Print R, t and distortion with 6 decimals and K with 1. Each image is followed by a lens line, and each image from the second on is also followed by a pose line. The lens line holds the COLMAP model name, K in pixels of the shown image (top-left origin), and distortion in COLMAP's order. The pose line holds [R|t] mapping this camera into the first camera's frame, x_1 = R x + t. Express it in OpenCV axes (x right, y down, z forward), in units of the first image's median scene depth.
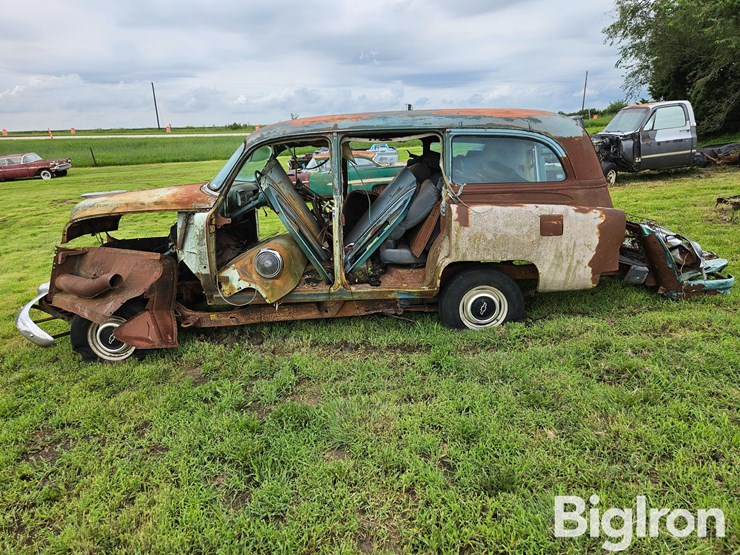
lens RADIAL K [[503.9, 0, 370.0], [0, 503.9, 277.5], [0, 0, 1]] dist [0.080250, -0.067537]
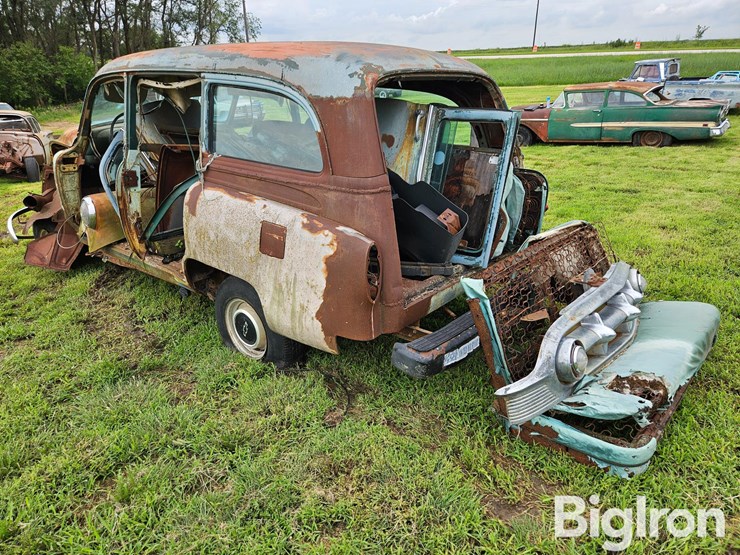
lens RADIAL K [[503.9, 0, 370.0], [0, 503.9, 277.5], [0, 0, 1]] dist [0.080250, -0.067537]
pose [[0.759246, 0.268507, -0.592831, 0.825425], [-0.183271, 0.962270, 0.201117, -0.204109], [0.624465, -0.044048, 0.779809, 0.573359]]
